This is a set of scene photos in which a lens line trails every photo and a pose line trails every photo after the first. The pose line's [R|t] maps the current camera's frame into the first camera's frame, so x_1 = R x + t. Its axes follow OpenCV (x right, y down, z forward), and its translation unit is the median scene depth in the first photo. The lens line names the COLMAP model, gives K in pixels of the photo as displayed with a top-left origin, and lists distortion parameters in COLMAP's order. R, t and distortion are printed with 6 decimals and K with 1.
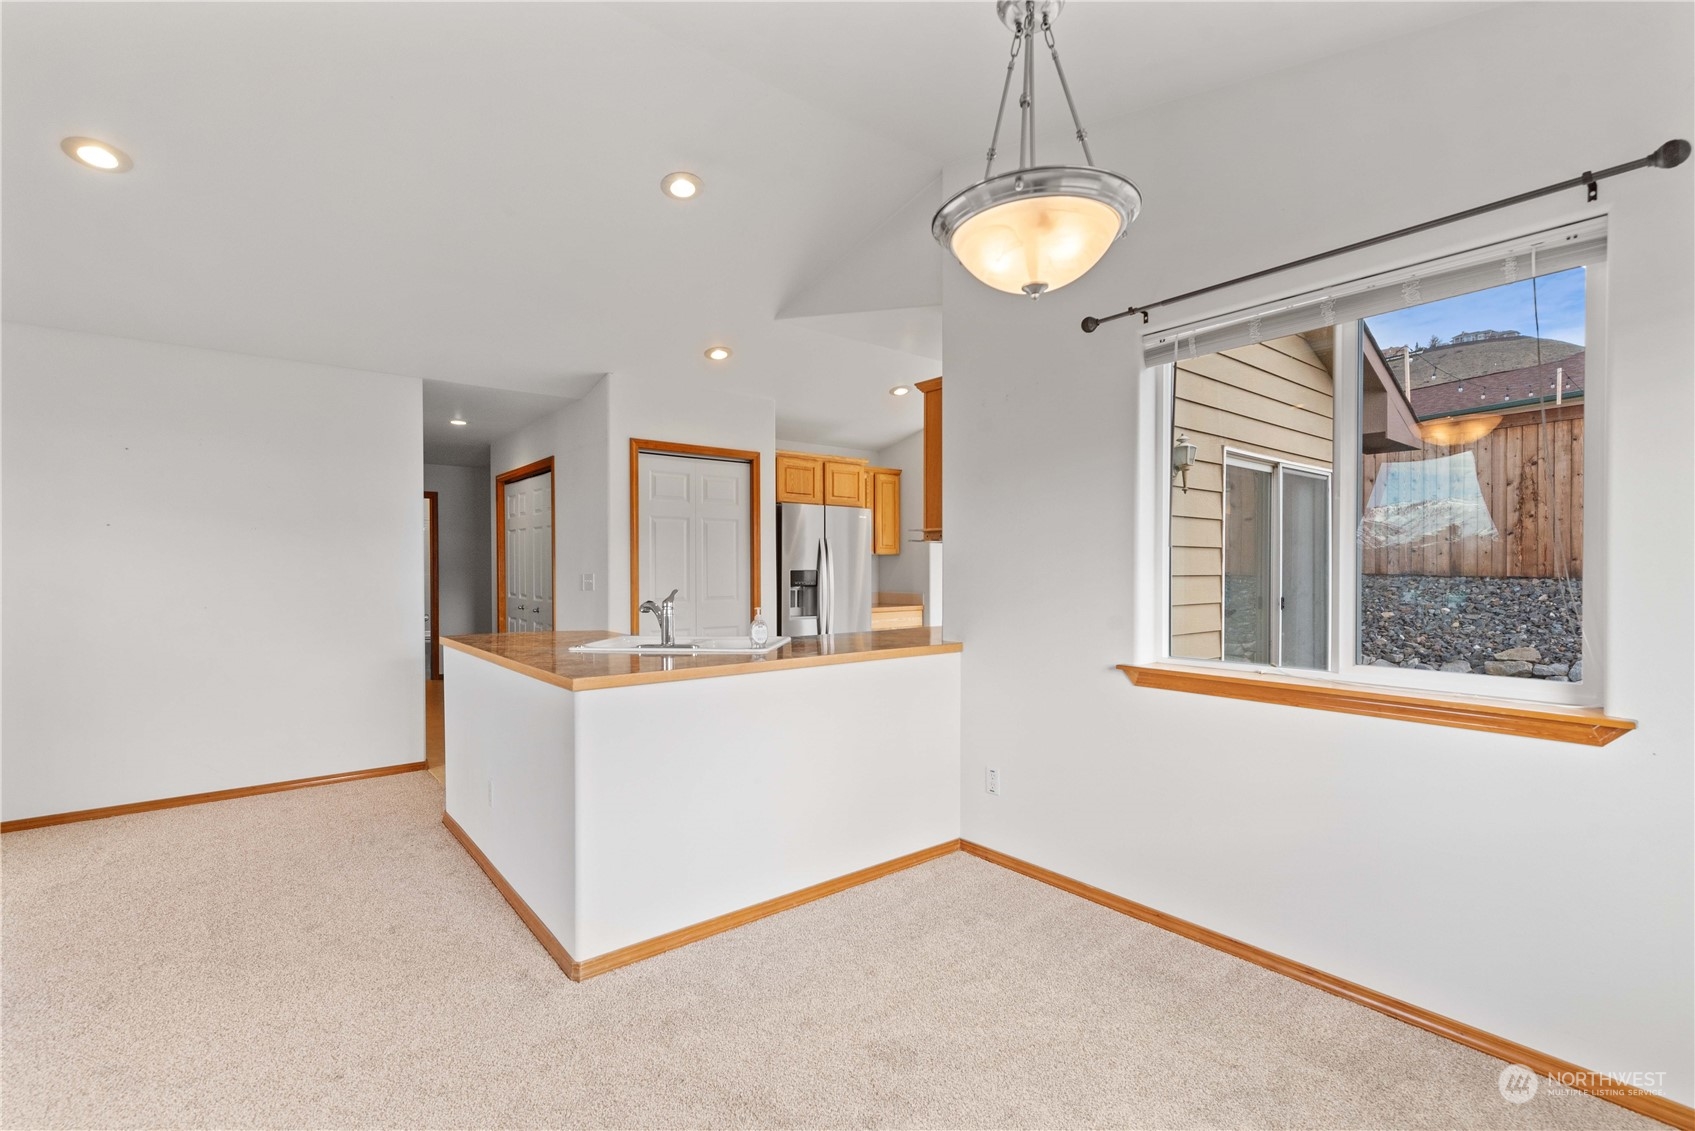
lens RADIAL K [[760.0, 0, 855.4], [0, 760.0, 571.6], [0, 0, 1]] dist [0.004398, 0.000180]
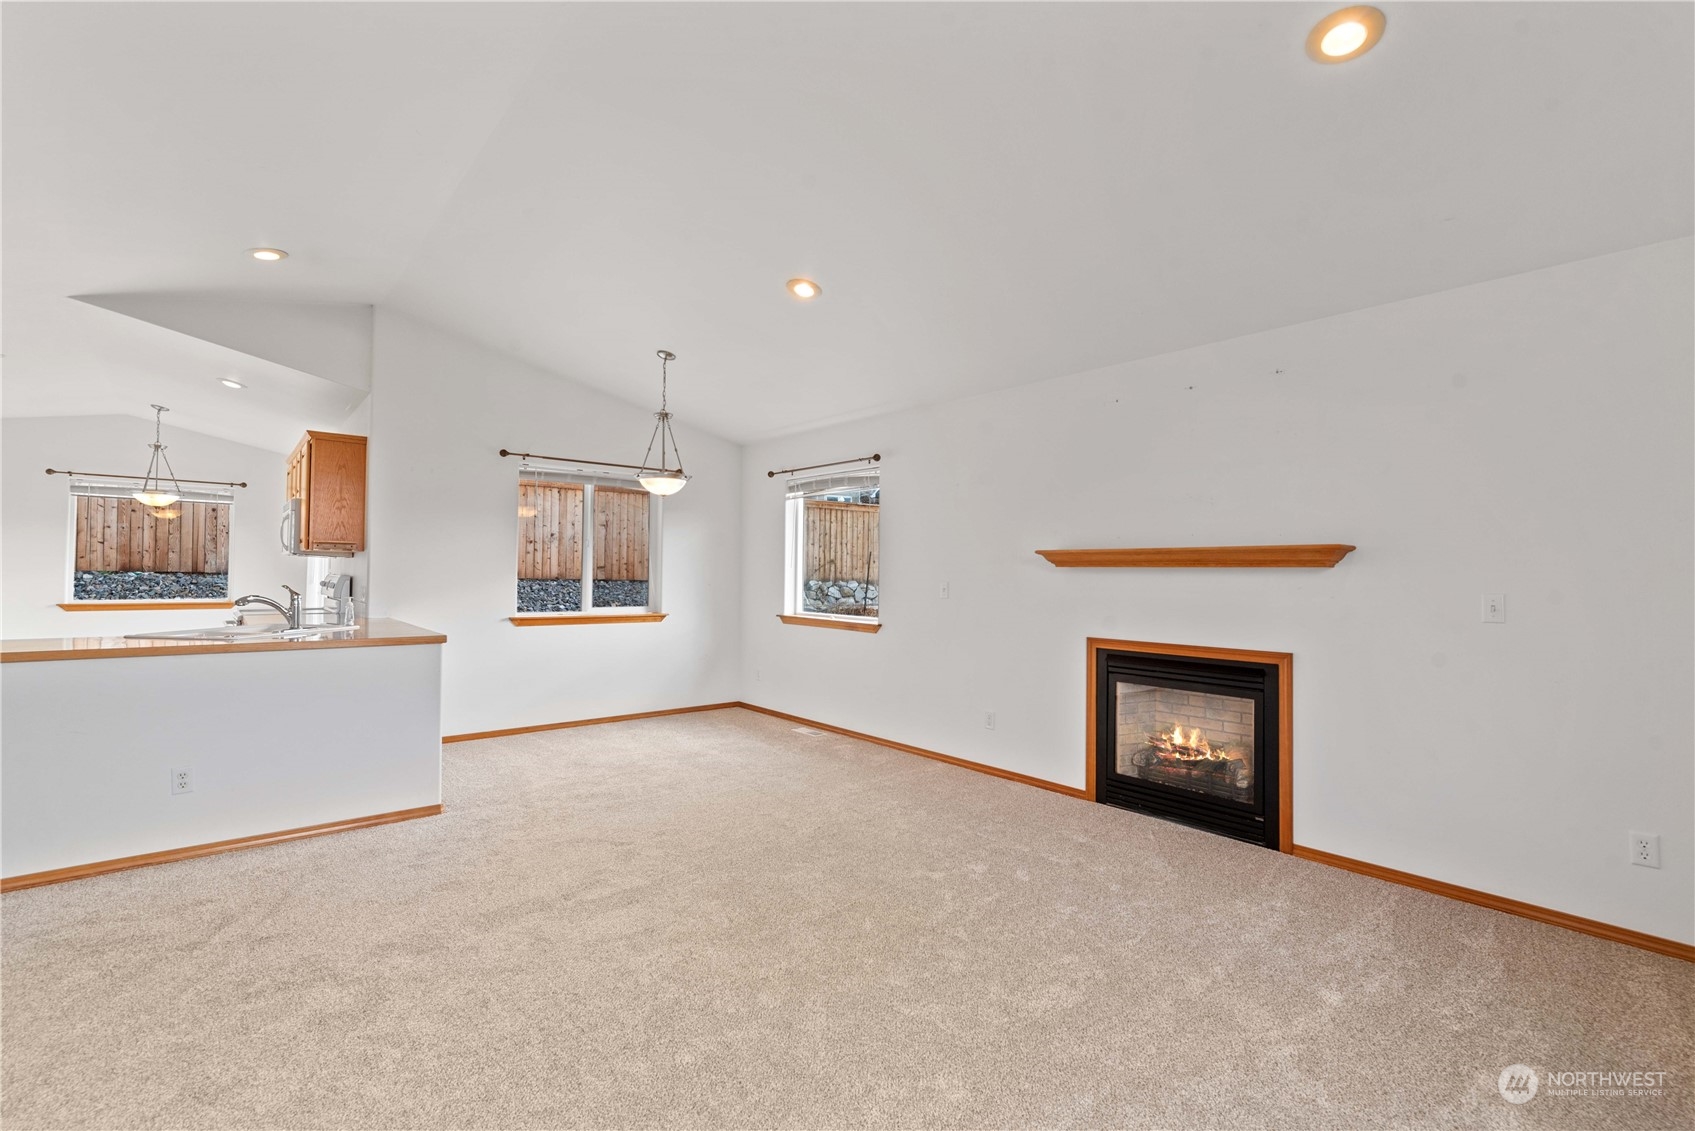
lens RADIAL K [[737.4, 0, 855.7], [0, 737.4, 563.9], [0, 0, 1]] dist [0.000647, 0.000062]
pose [[-0.034668, 0.015913, 0.999272, -0.875553], [-0.008888, 0.999829, -0.016230, -0.000422], [-0.999359, -0.009444, -0.034520, 0.059101]]
